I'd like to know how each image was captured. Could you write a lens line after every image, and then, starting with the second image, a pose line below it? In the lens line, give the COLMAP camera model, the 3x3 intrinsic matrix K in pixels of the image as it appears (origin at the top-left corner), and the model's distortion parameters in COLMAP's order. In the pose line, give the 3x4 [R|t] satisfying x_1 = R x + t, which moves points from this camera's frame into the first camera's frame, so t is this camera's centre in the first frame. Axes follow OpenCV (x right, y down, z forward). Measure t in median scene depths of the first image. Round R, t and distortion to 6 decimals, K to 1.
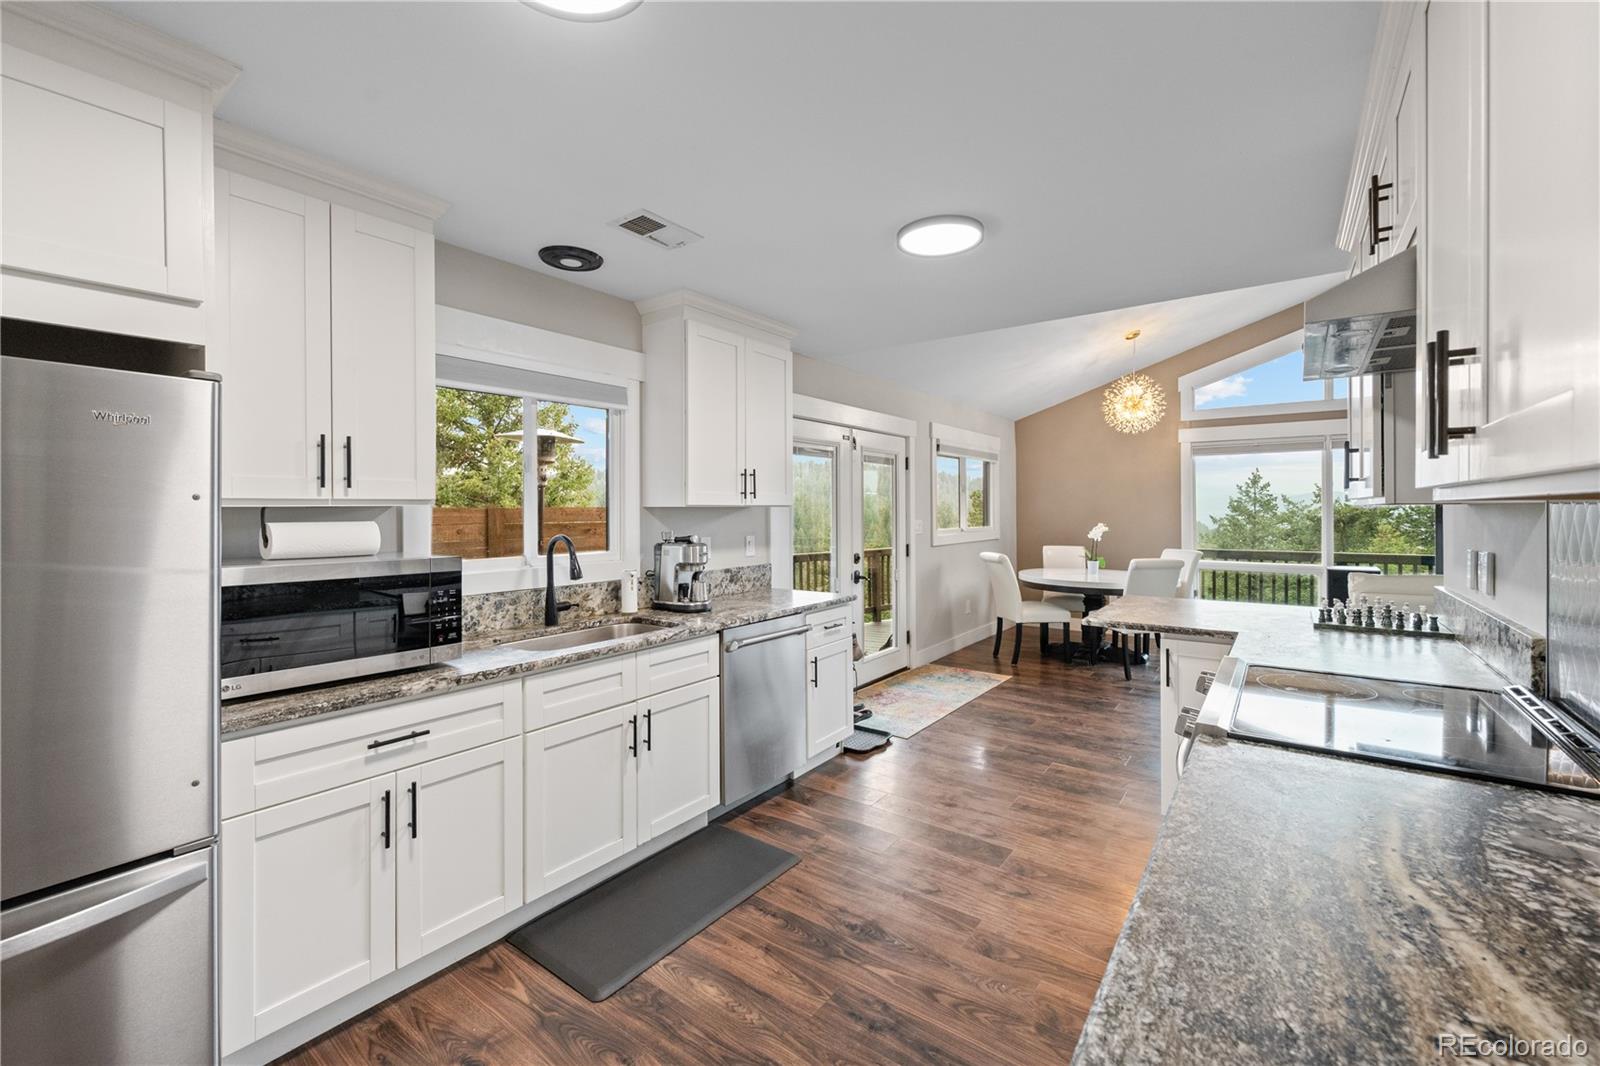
lens RADIAL K [[662.3, 0, 794.9], [0, 662.3, 511.9], [0, 0, 1]] dist [0.001019, 0.000146]
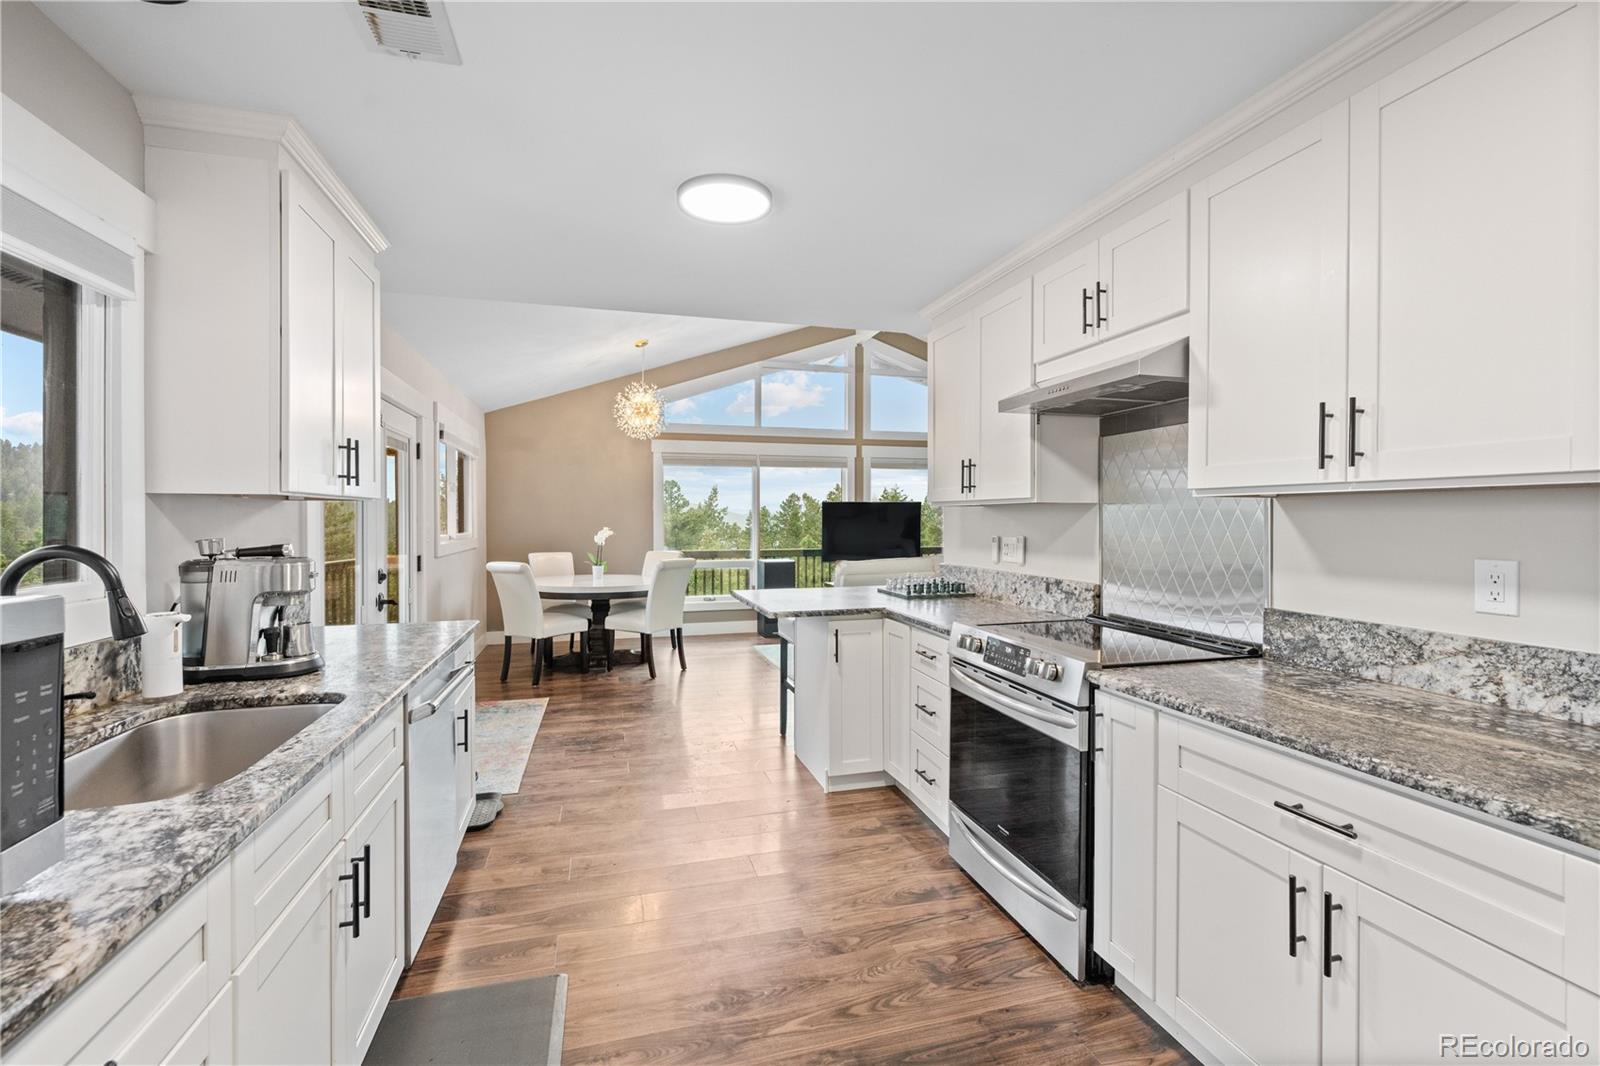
lens RADIAL K [[699.6, 0, 801.1], [0, 699.6, 523.5], [0, 0, 1]] dist [-0.000798, -0.000101]
pose [[0.605984, -0.002979, 0.795471, -0.242844], [-0.000407, 0.999992, 0.004055, 0.009724], [-0.795476, -0.002781, 0.605978, 0.174831]]
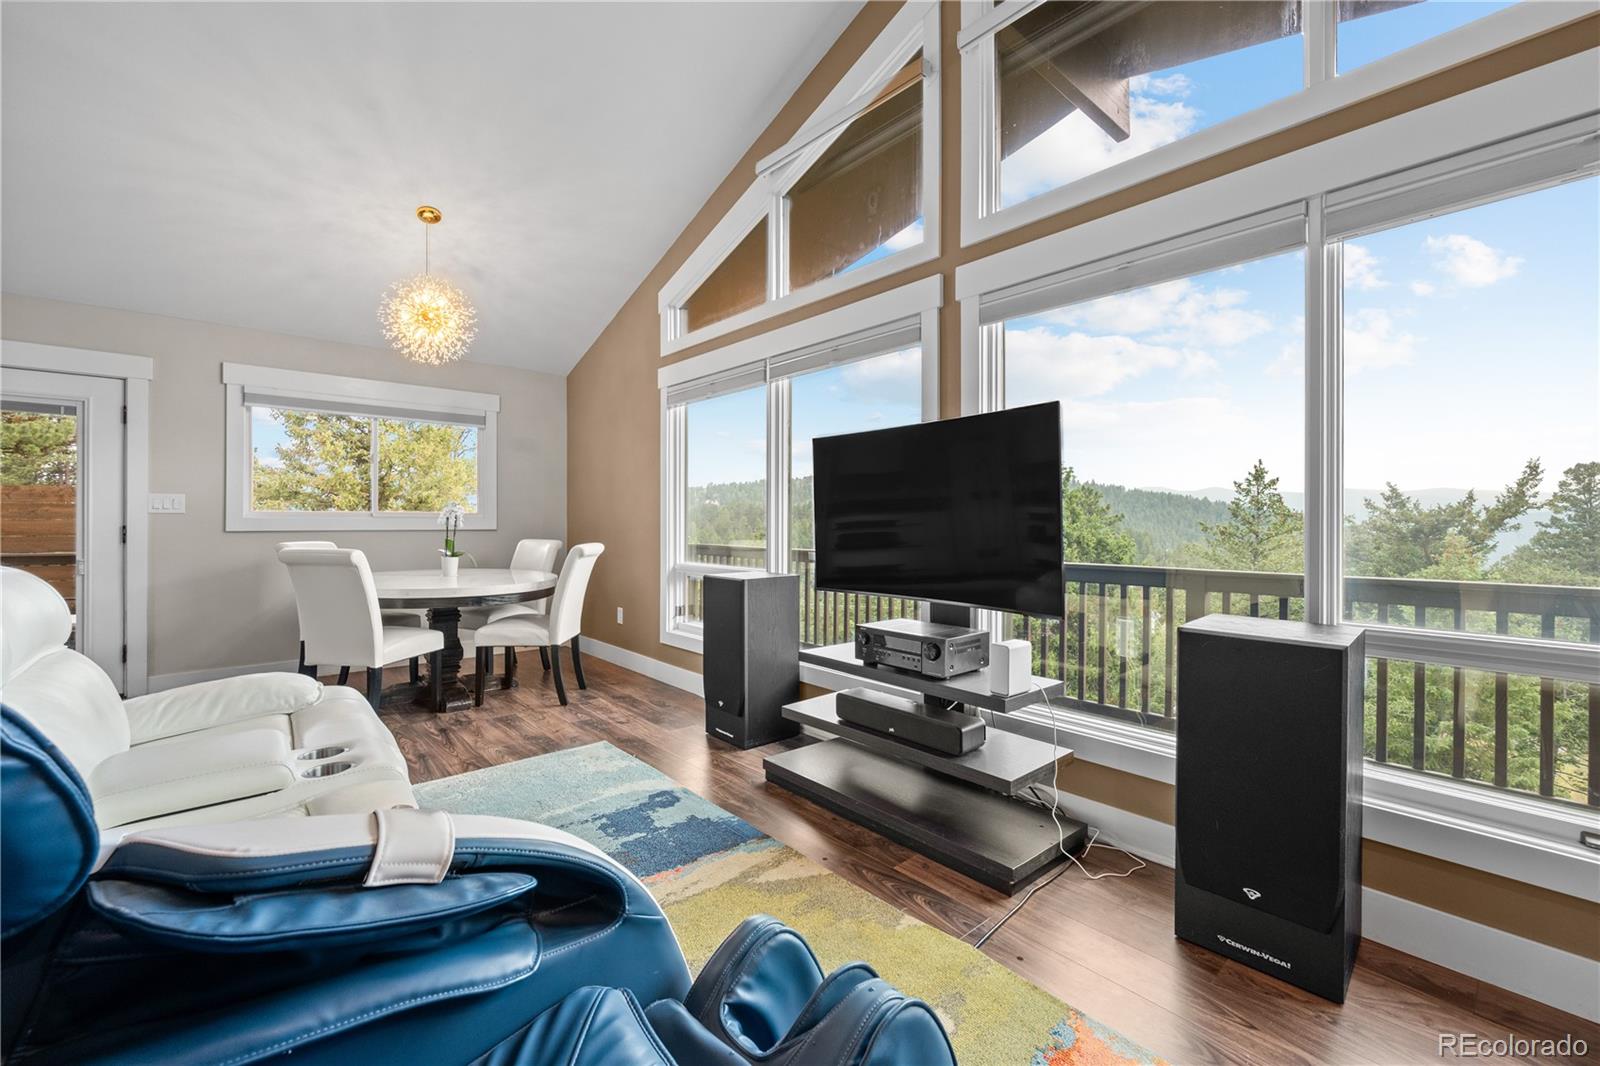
lens RADIAL K [[659.9, 0, 789.6], [0, 659.9, 525.0], [0, 0, 1]] dist [-0.000398, -0.000065]
pose [[0.976920, 0.011527, -0.213292, 1.196756], [-0.010874, 0.999932, 0.004237, 0.043335], [0.213327, -0.001820, 0.976979, 0.517709]]
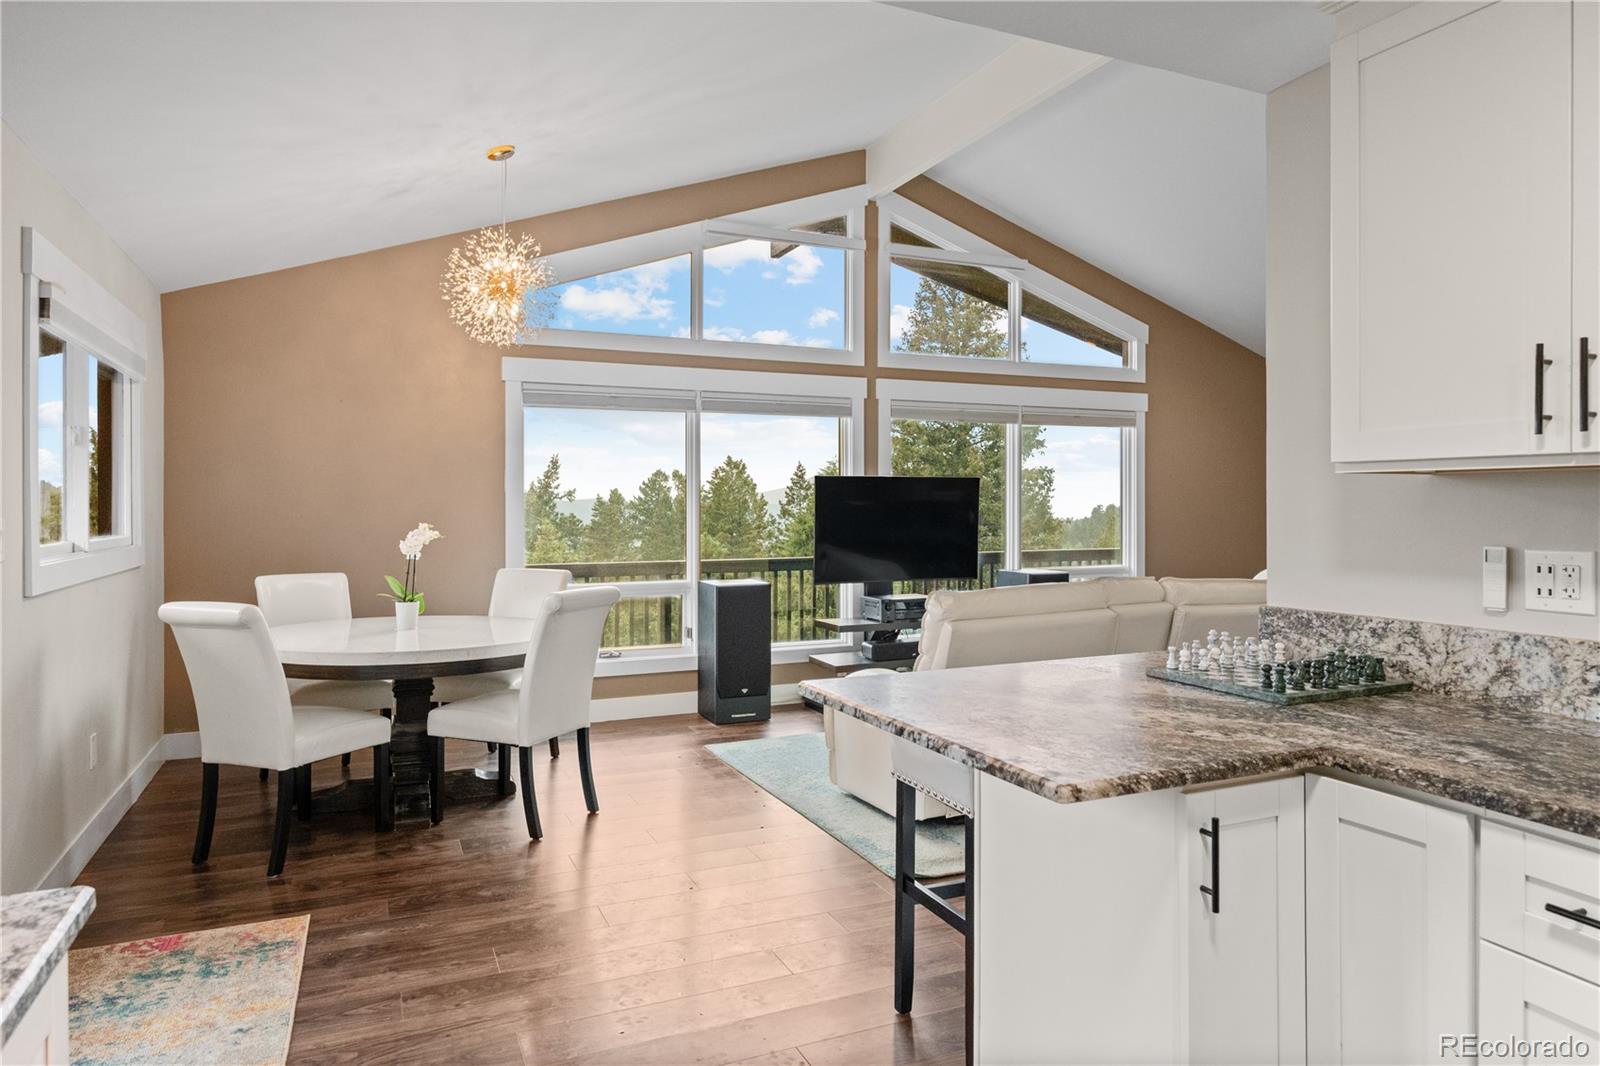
lens RADIAL K [[987.2, 0, 798.5], [0, 987.2, 505.6], [0, 0, 1]] dist [-0.002284, -0.000258]
pose [[0.488291, 0.003552, 0.872674, -0.046827], [0.000758, 0.999990, -0.004494, 0.009892], [-0.872681, 0.002856, 0.488283, 0.516256]]
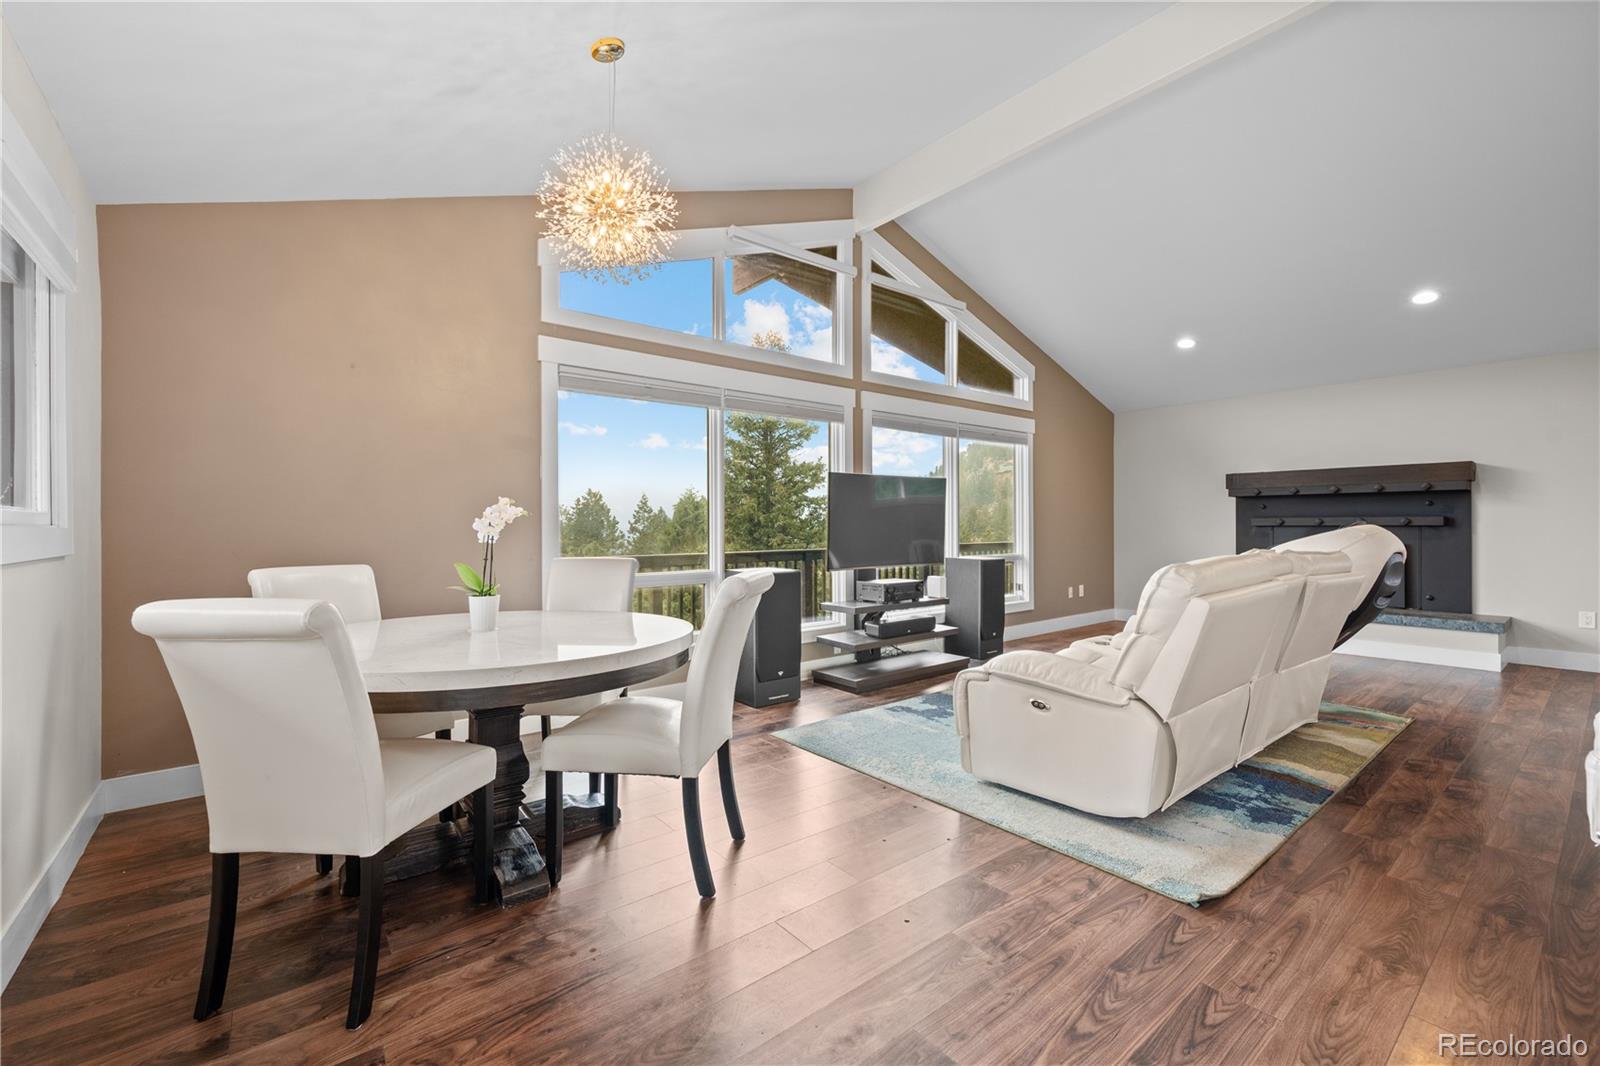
lens RADIAL K [[659.9, 0, 789.6], [0, 659.9, 525.0], [0, 0, 1]] dist [-0.000398, -0.000065]
pose [[0.254760, 0.005414, 0.966989, 0.162762], [0.006084, 0.999956, -0.007201, 0.047818], [-0.966985, 0.007718, 0.254716, 0.939485]]
